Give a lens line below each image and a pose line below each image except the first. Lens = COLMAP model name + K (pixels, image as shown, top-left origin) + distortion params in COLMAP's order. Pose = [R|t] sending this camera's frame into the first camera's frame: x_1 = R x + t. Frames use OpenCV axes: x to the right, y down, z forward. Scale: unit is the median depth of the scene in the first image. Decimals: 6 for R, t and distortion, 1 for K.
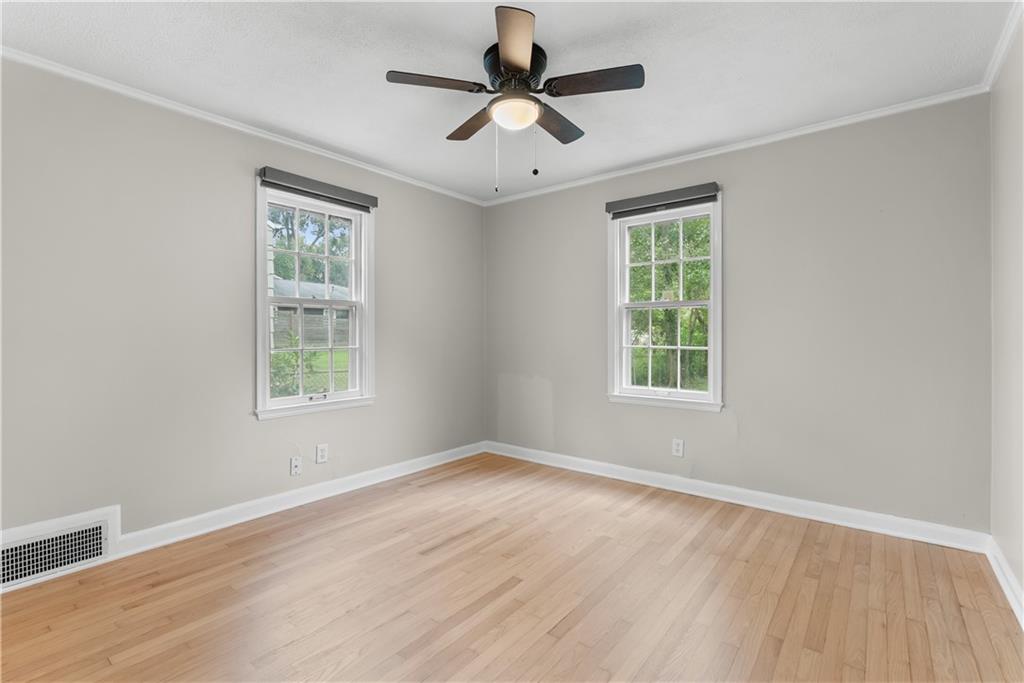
lens RADIAL K [[471.3, 0, 510.3], [0, 471.3, 332.5], [0, 0, 1]] dist [-0.002026, 0.000350]
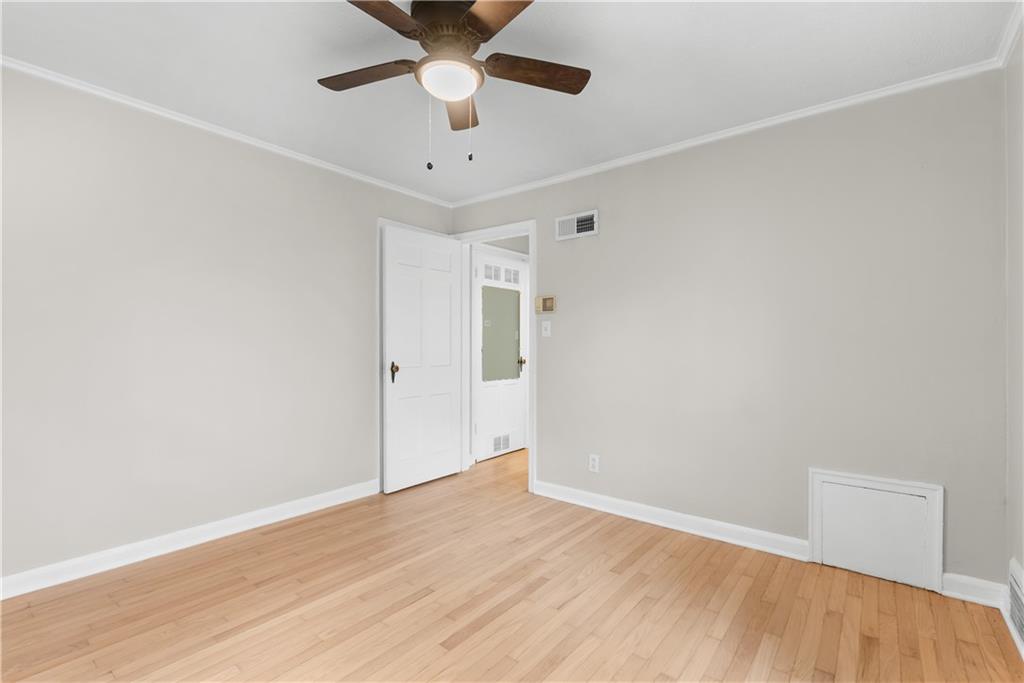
lens RADIAL K [[465.8, 0, 516.8], [0, 465.8, 346.5], [0, 0, 1]] dist [-0.004354, -0.000069]
pose [[-0.999904, 0.000259, -0.013827, -0.115038], [0.000357, 0.999975, -0.007102, 0.009361], [0.013825, -0.007107, -0.999879, 2.146439]]
